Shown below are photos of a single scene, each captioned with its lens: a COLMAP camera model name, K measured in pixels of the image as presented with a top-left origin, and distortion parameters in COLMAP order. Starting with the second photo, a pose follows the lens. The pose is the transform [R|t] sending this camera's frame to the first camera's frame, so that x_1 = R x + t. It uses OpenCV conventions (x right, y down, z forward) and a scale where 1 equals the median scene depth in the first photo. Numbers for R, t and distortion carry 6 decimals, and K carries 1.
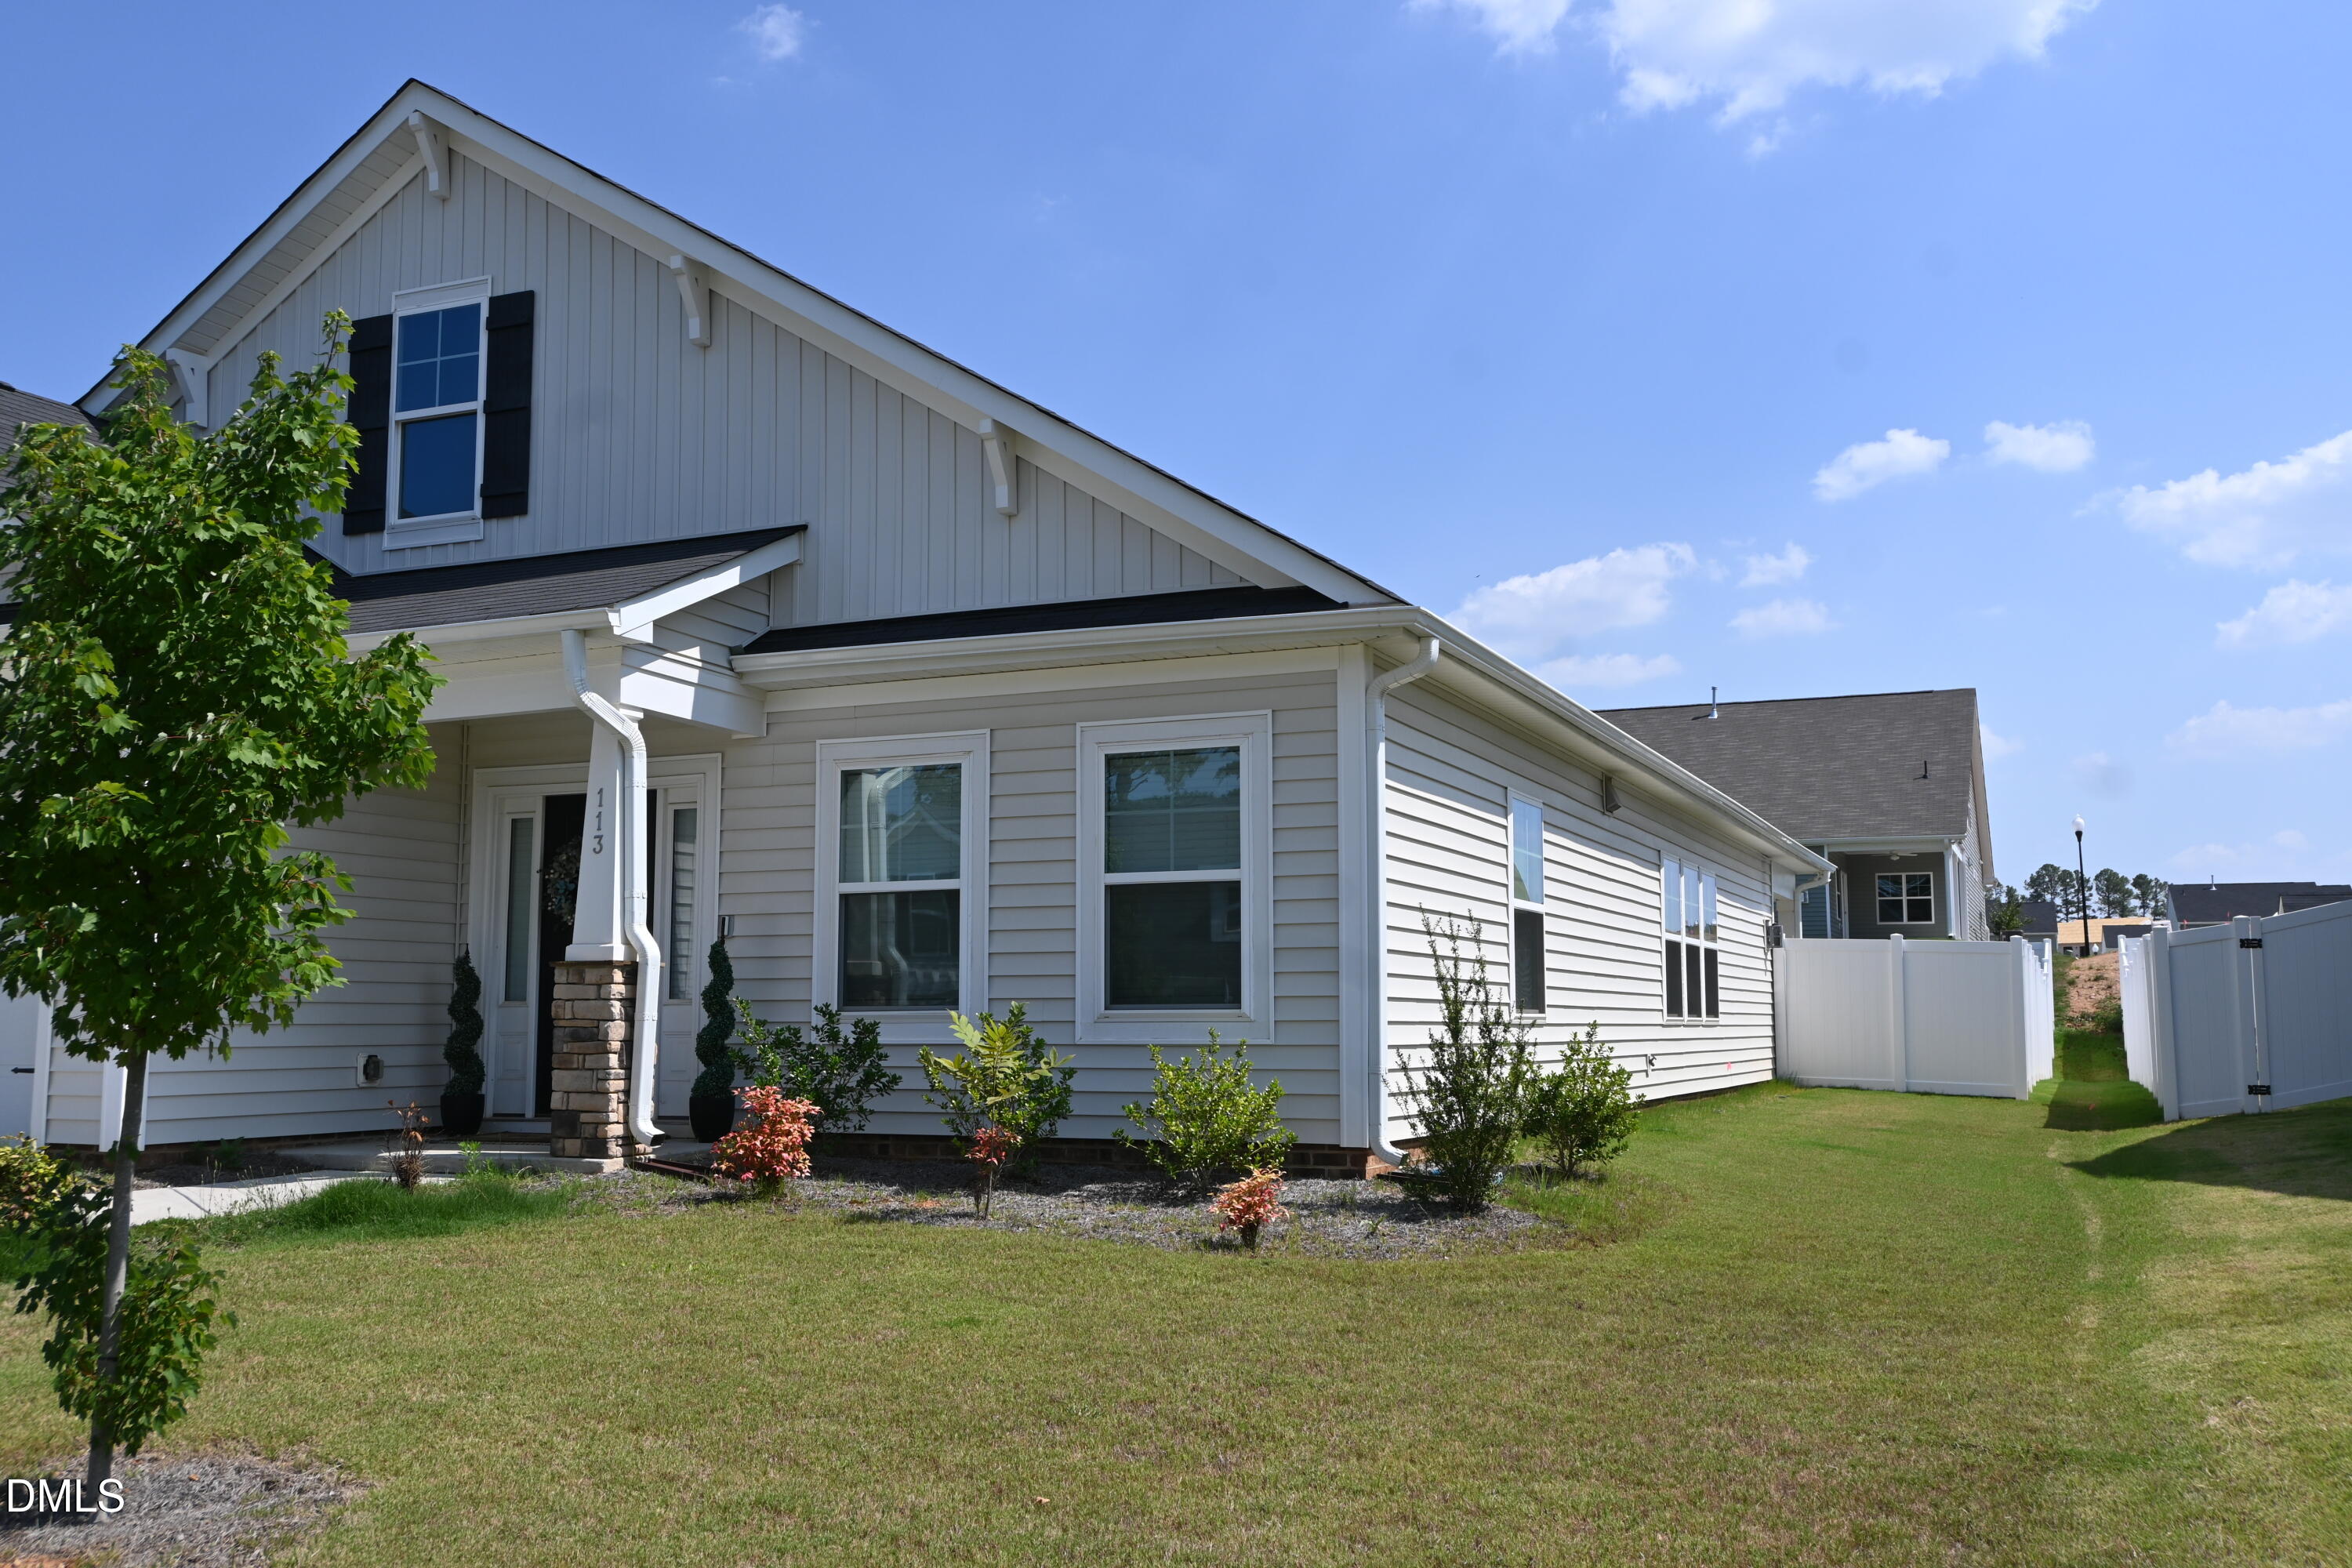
lens RADIAL K [[2114.5, 0, 1175.9], [0, 2114.5, 784.7], [0, 0, 1]] dist [-0.002865, -0.000377]
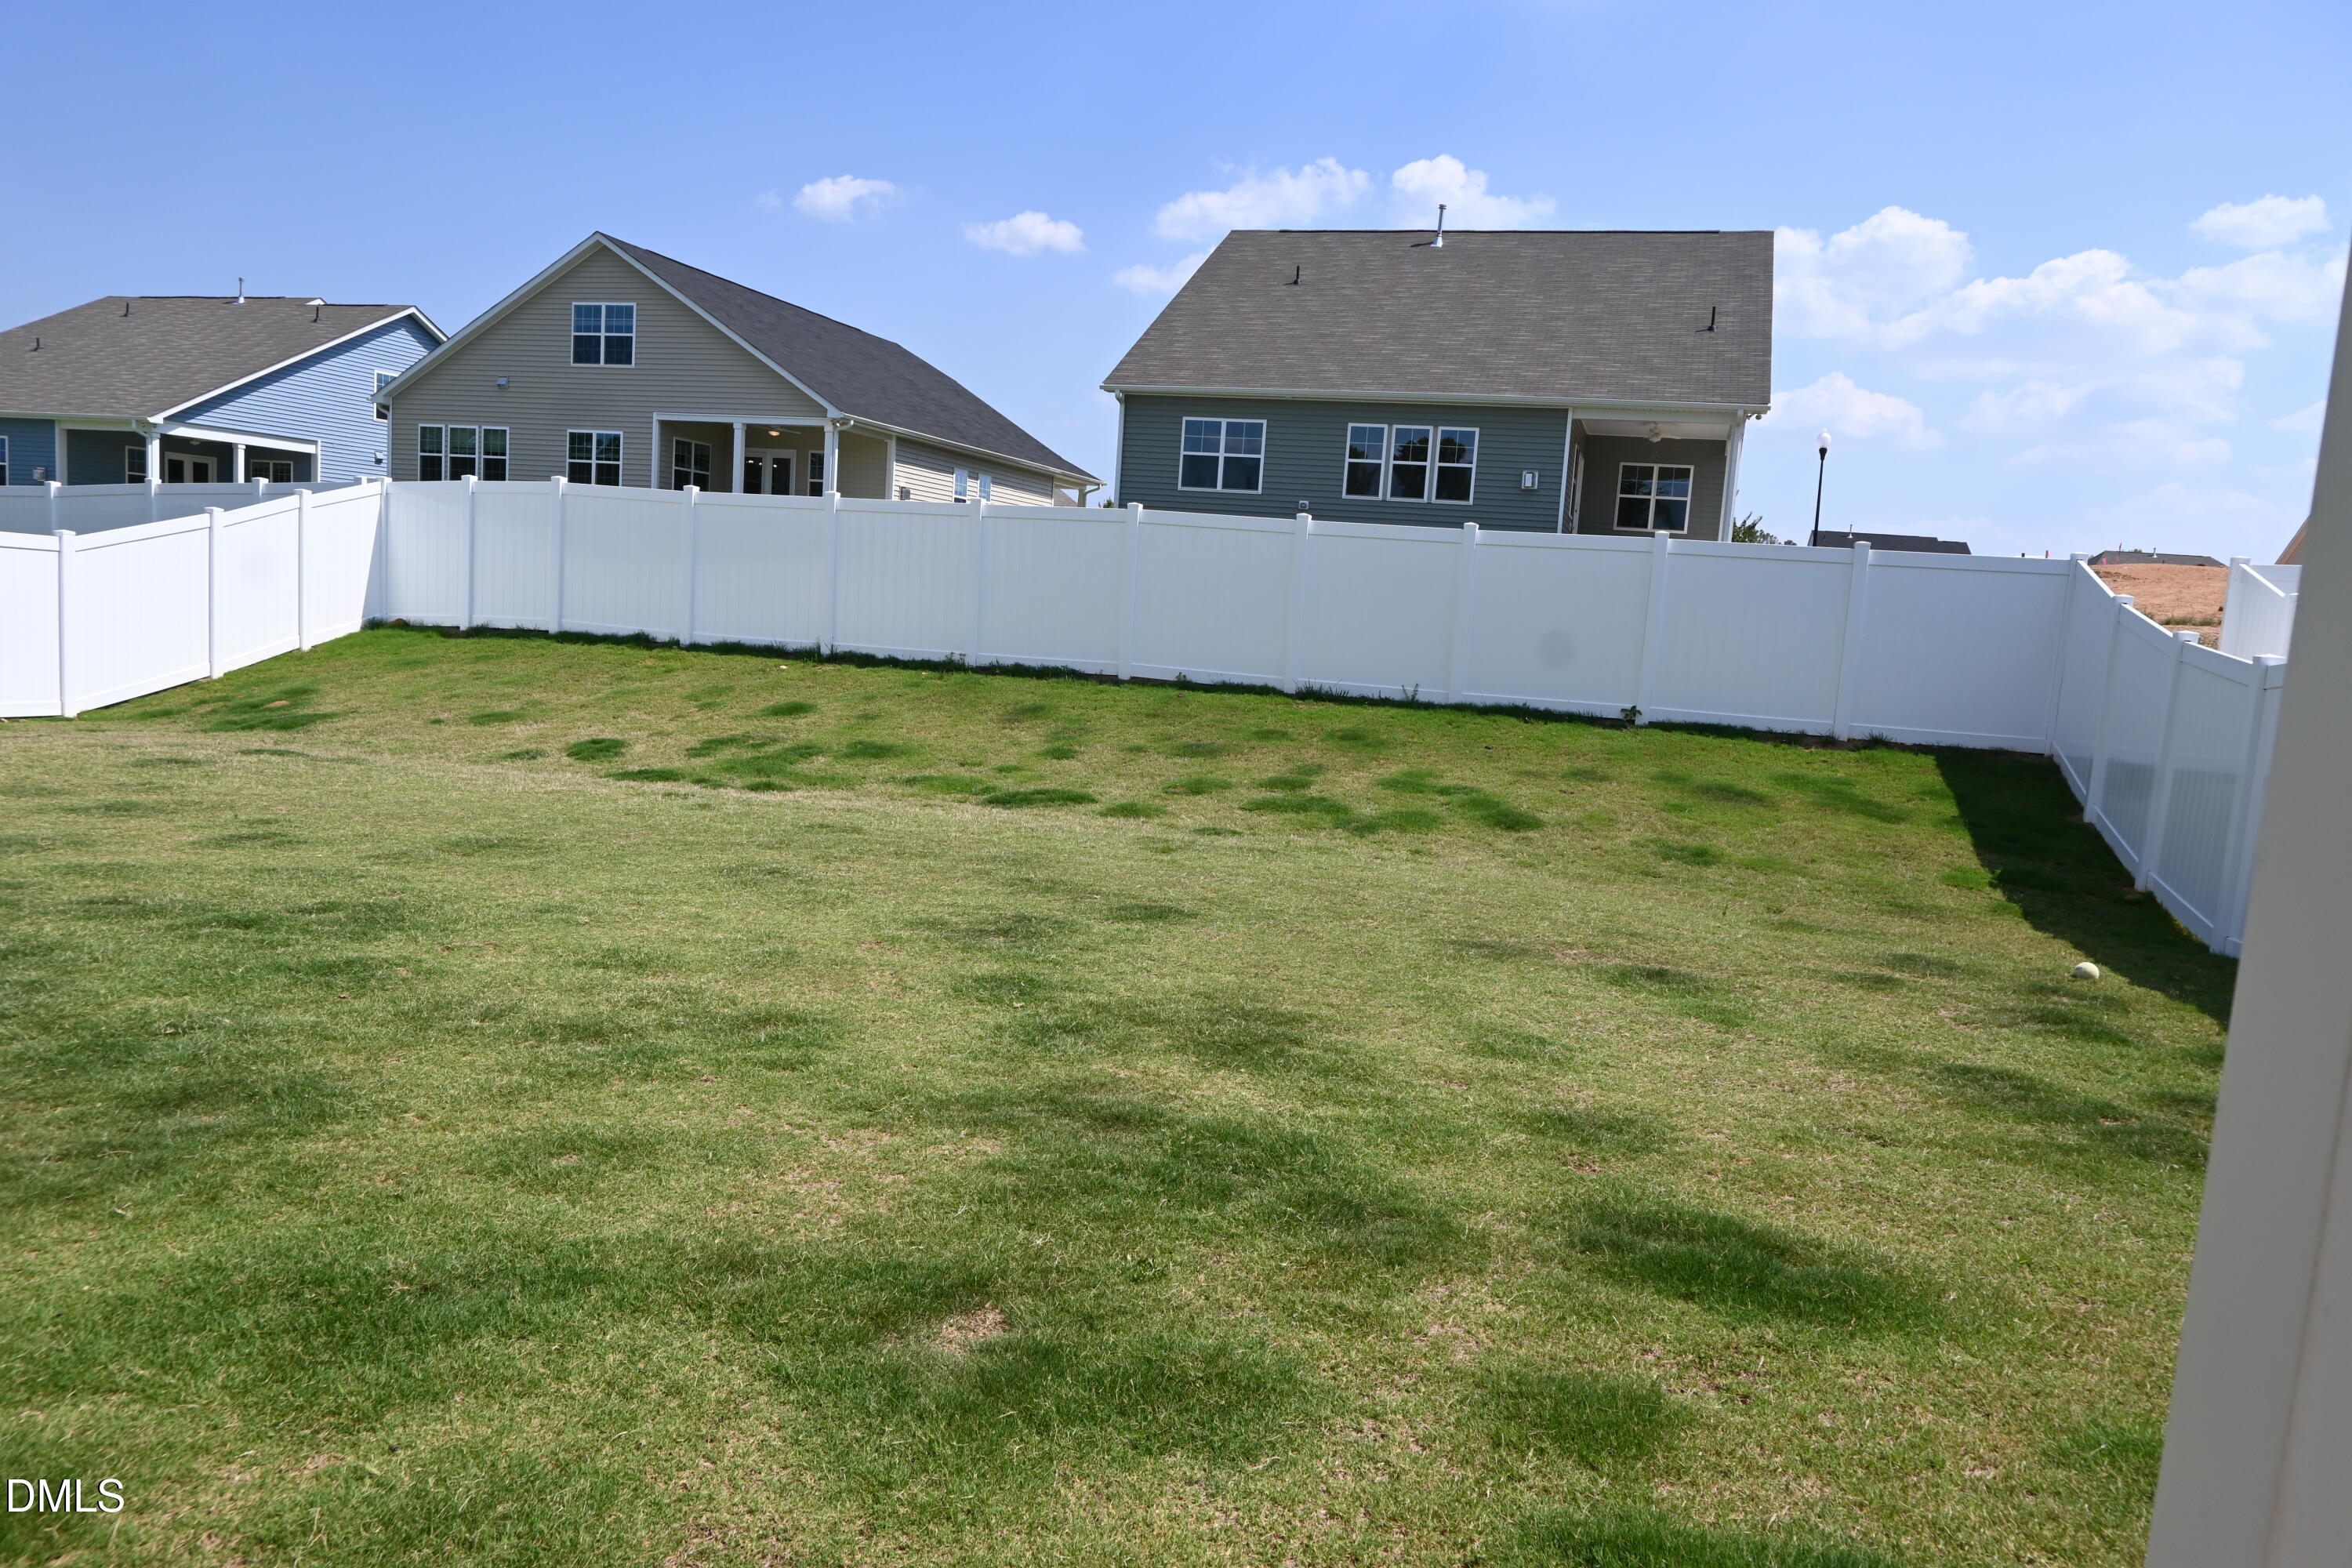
lens RADIAL K [[1592.1, 0, 1175.7], [0, 1592.1, 785.8], [0, 0, 1]] dist [0.002092, 0.000286]
pose [[0.992698, 0.053683, 0.108026, 0.115097], [-0.076896, 0.971598, 0.223795, 0.038828], [-0.092944, -0.230467, 0.968631, 0.429269]]
